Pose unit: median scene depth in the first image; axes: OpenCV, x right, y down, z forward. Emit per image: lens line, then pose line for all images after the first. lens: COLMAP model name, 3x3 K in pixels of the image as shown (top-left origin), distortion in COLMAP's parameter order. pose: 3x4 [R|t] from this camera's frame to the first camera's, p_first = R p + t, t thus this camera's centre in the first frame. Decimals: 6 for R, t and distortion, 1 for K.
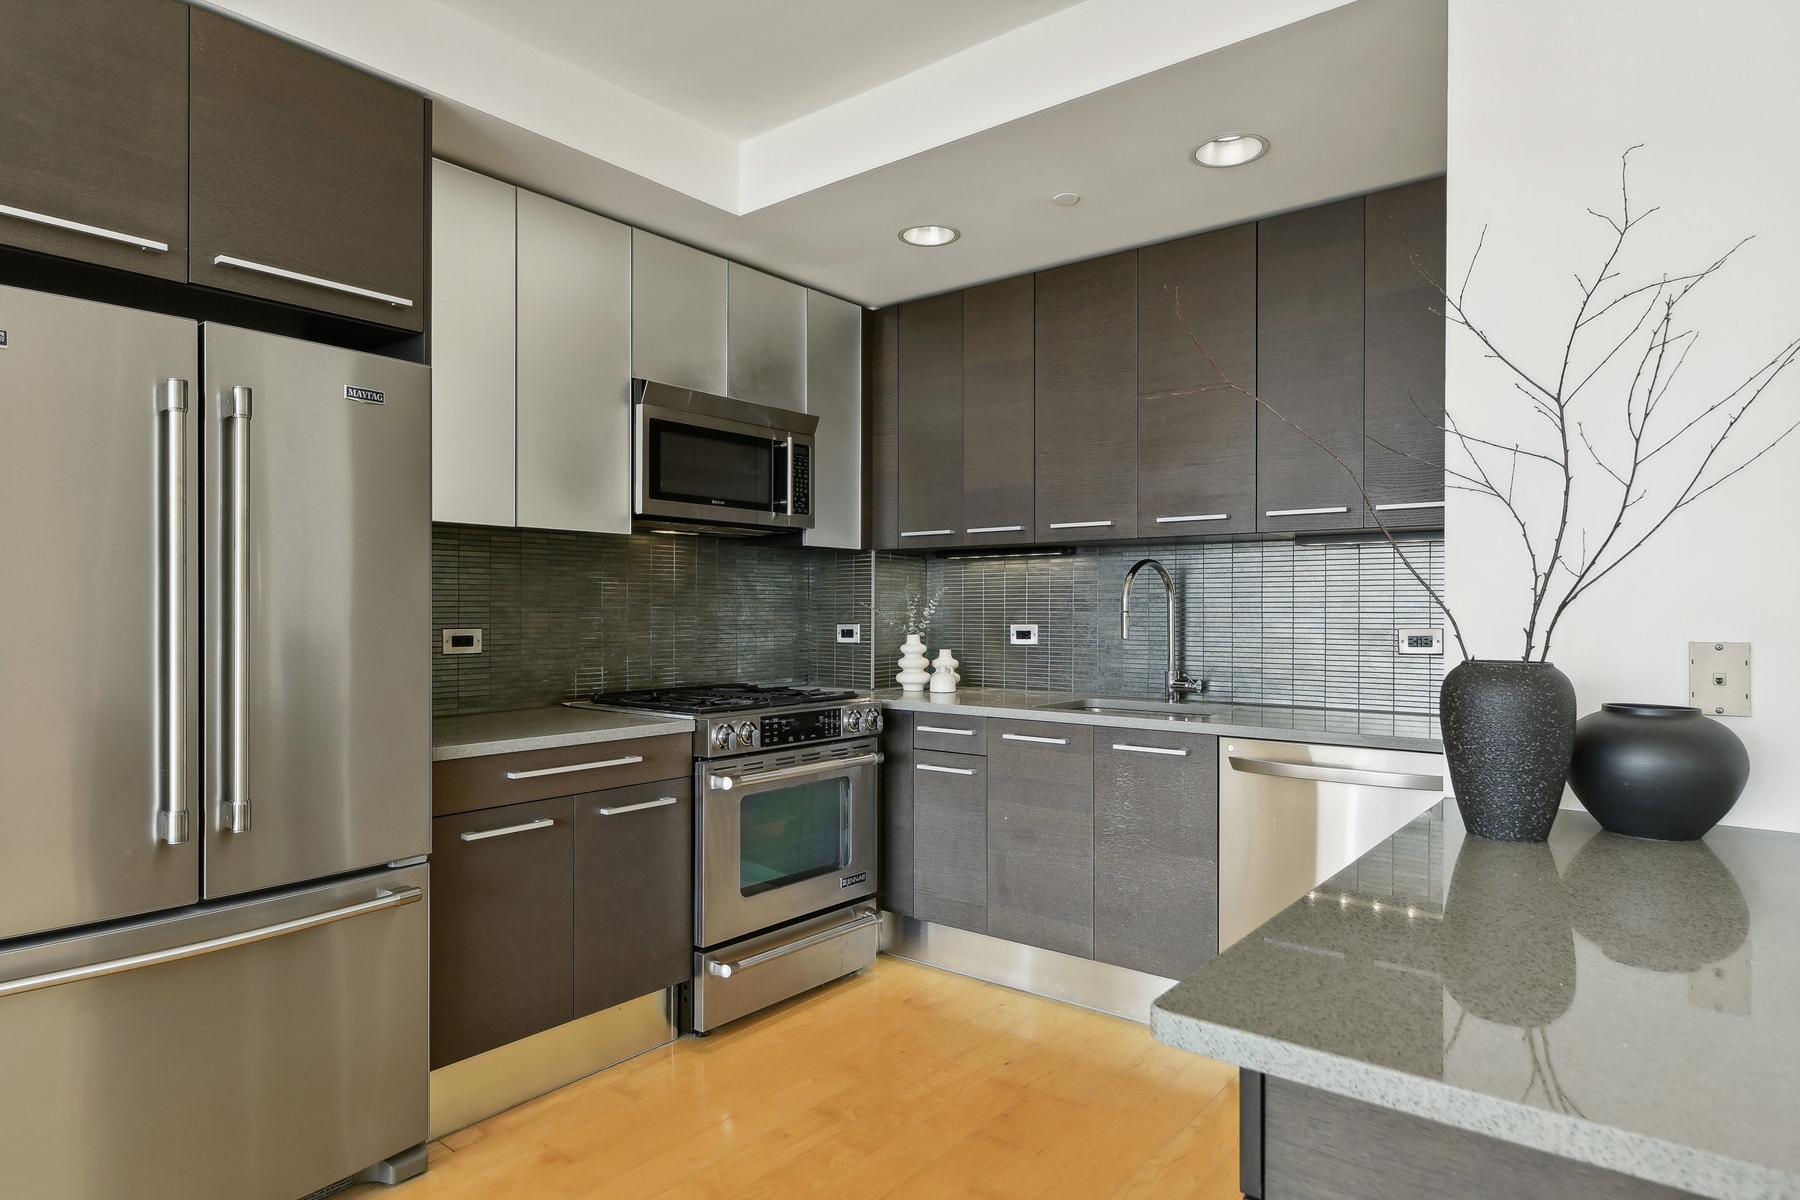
lens RADIAL K [[1034.1, 0, 893.3], [0, 1034.1, 607.6], [0, 0, 1]] dist [0.003391, -0.004502]
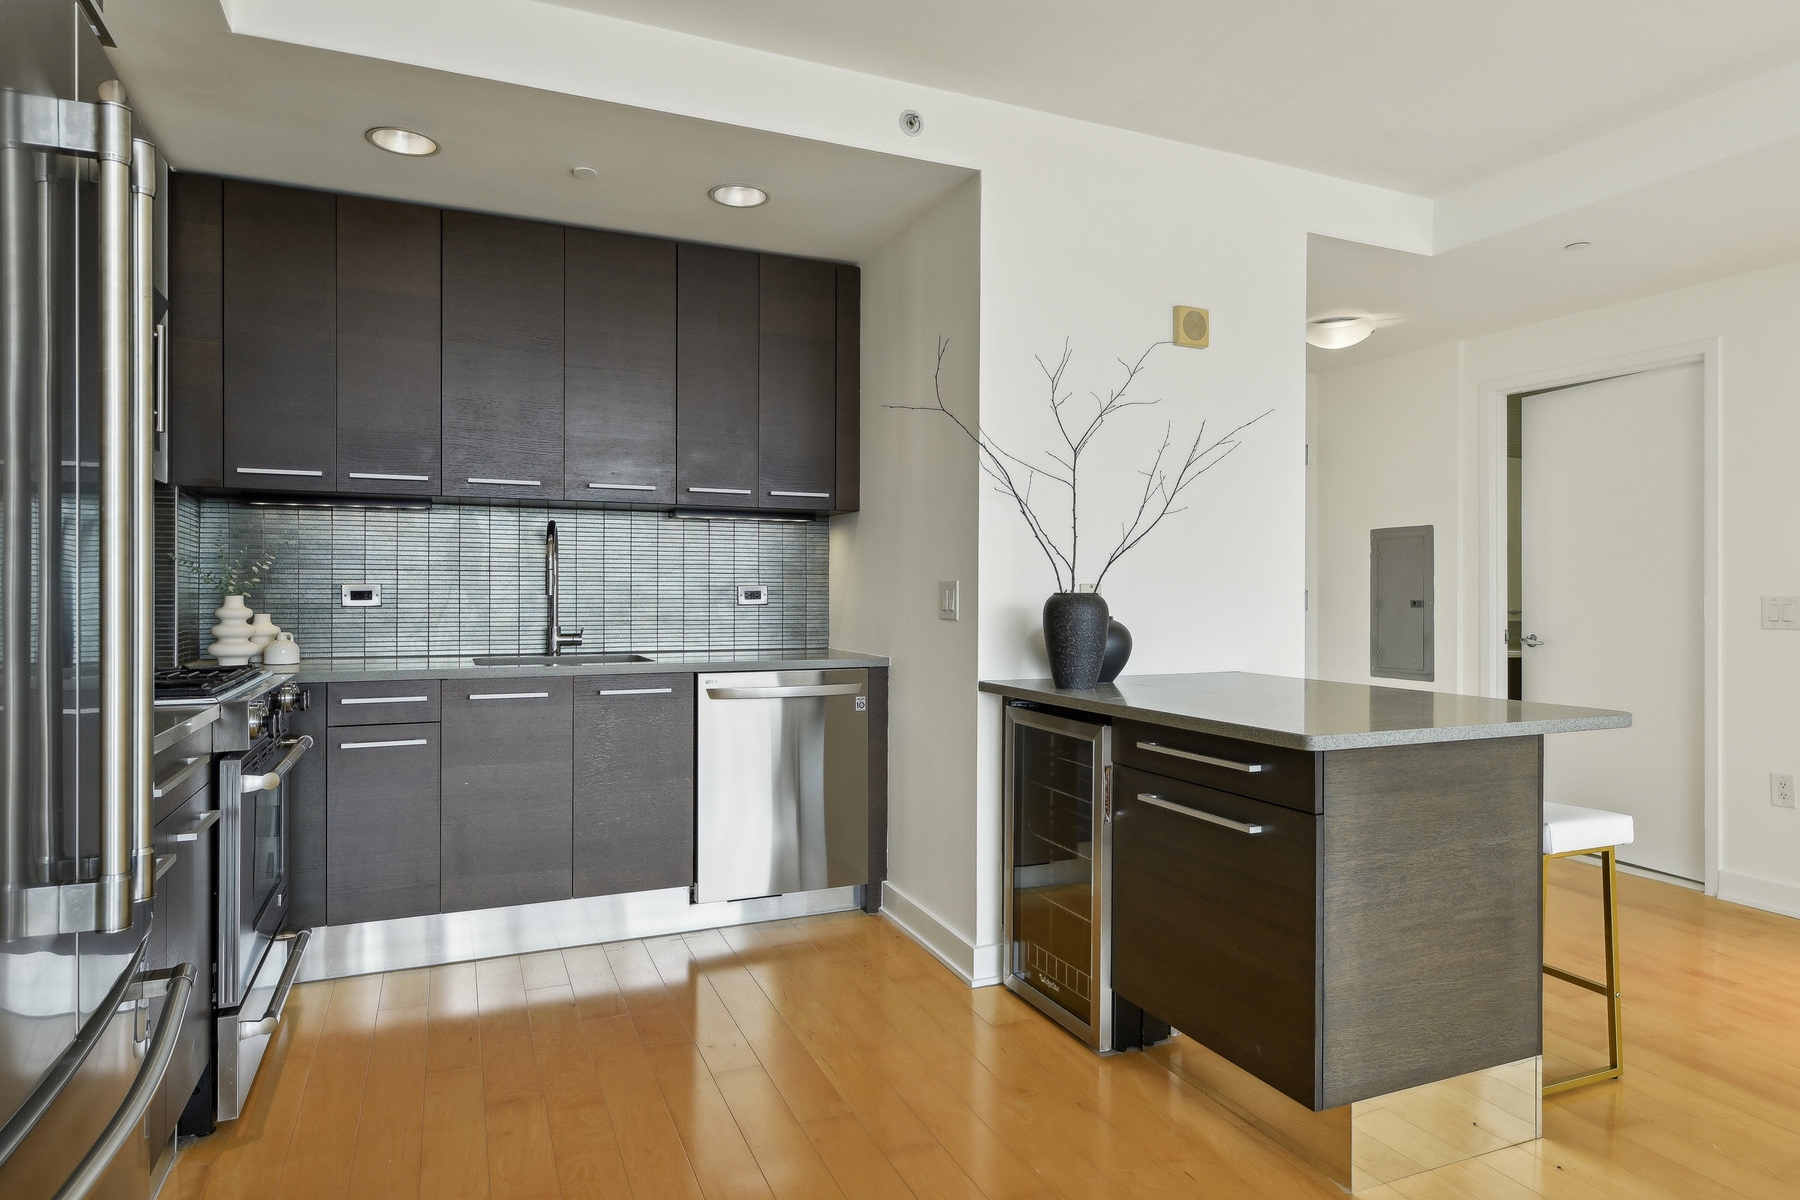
lens RADIAL K [[1047.8, 0, 894.1], [0, 1047.8, 593.8], [0, 0, 1]] dist [0.011624, -0.003612]
pose [[0.464952, -0.002655, 0.885332, -0.602438], [-0.004972, 0.999972, 0.005610, 0.022885], [-0.885322, -0.007010, 0.464925, 0.215389]]
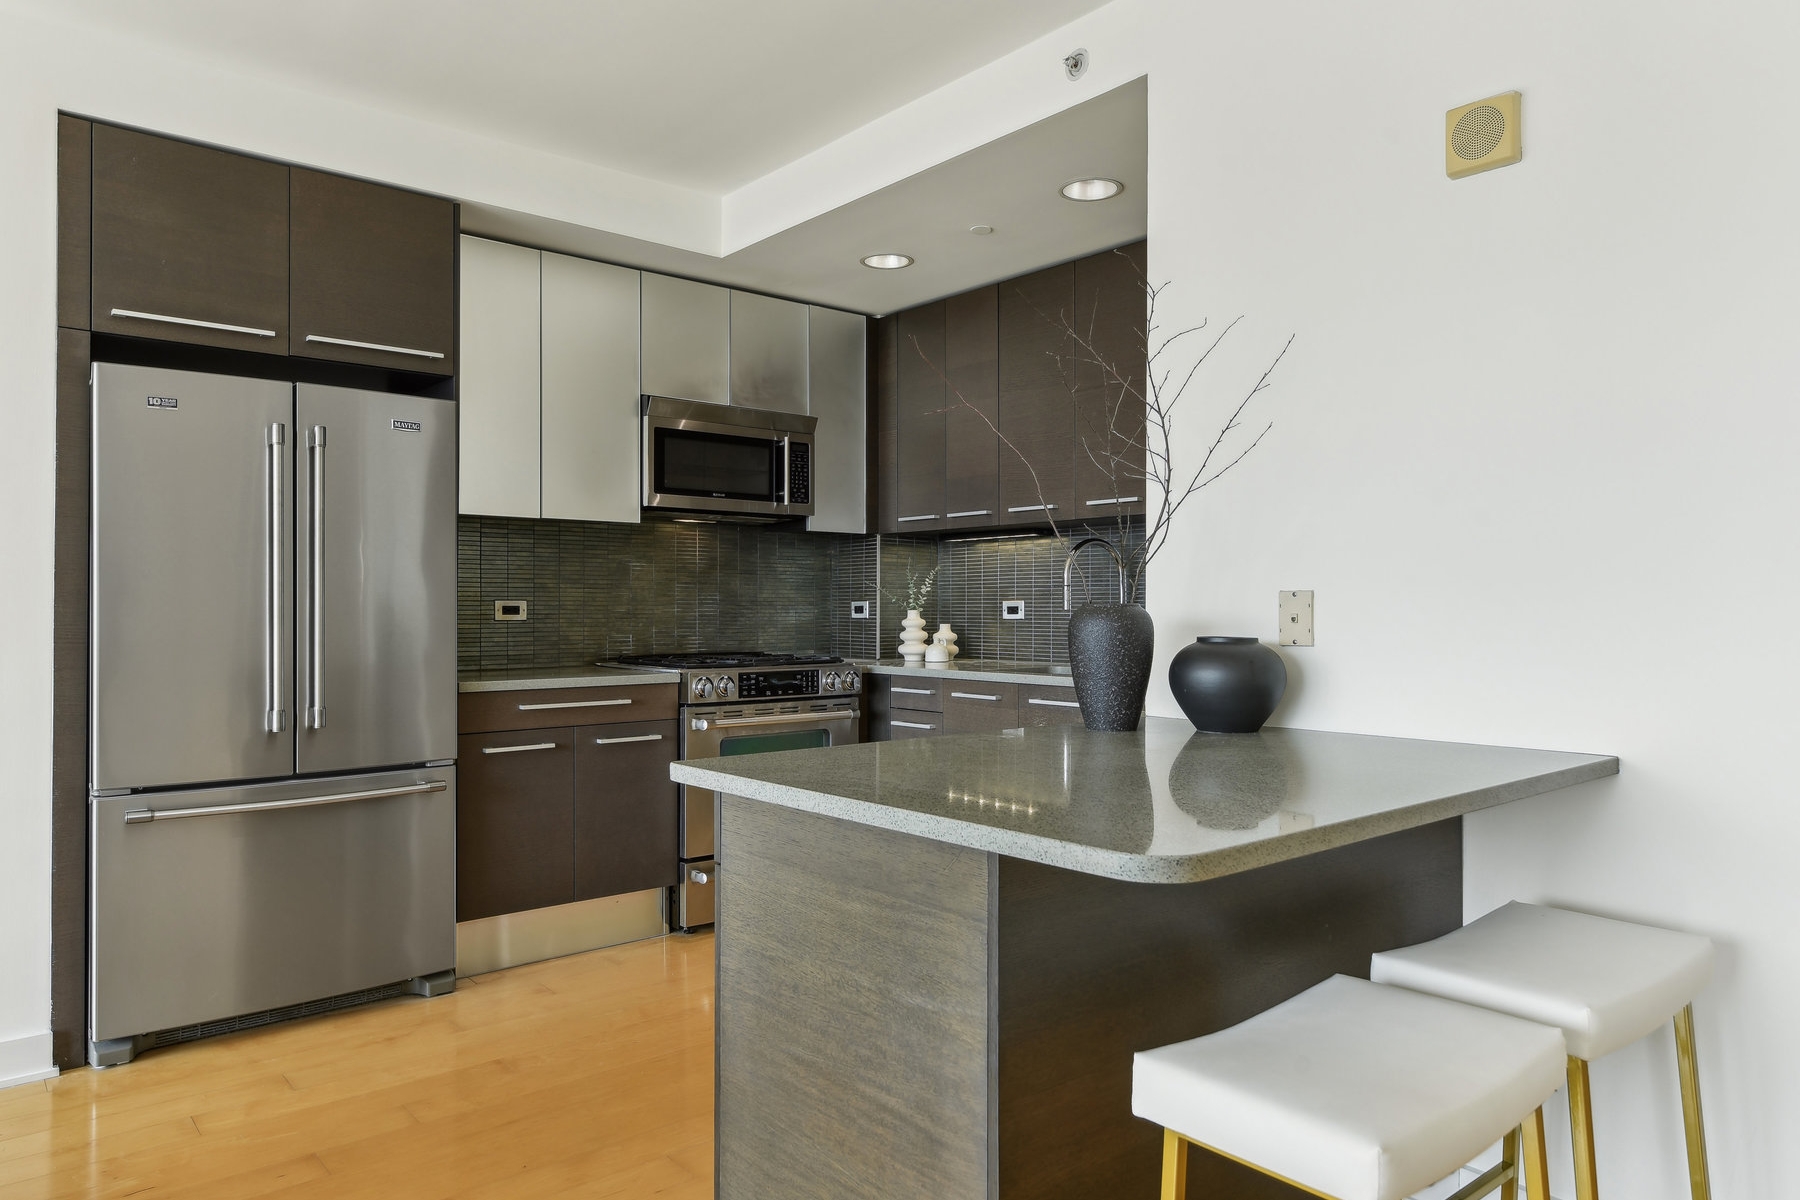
lens RADIAL K [[1170.8, 0, 893.1], [0, 1170.8, 602.5], [0, 0, 1]] dist [0.001091, 0.002747]
pose [[0.981448, -0.002271, -0.191713, 0.307949], [0.001767, 0.999995, -0.002801, 0.027836], [0.191719, 0.002410, 0.981447, -0.300807]]
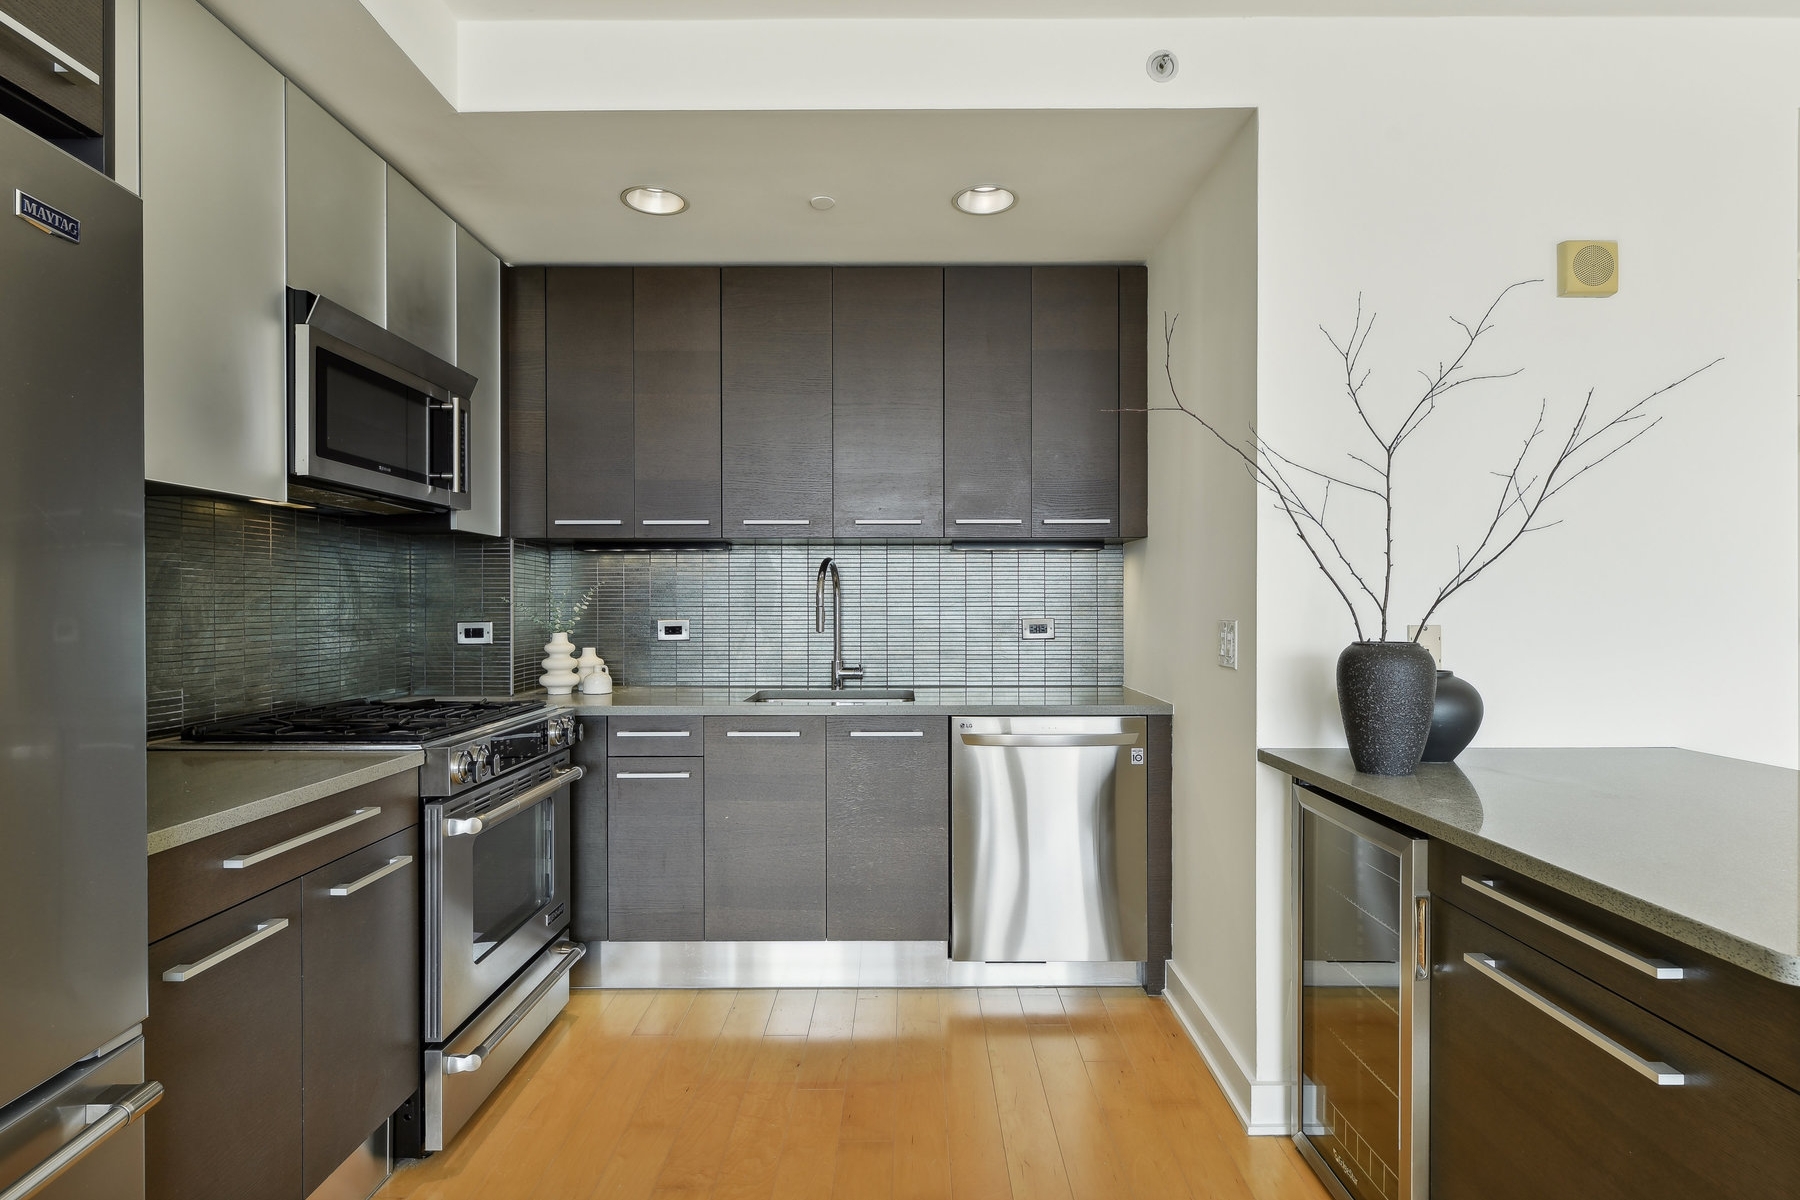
lens RADIAL K [[912.1, 0, 897.6], [0, 912.1, 606.3], [0, 0, 1]] dist [0.003775, -0.002390]
pose [[0.781468, -0.004606, 0.623928, -0.323645], [0.001832, 0.999985, 0.005088, -0.000819], [-0.623942, -0.002833, 0.781465, 0.238126]]
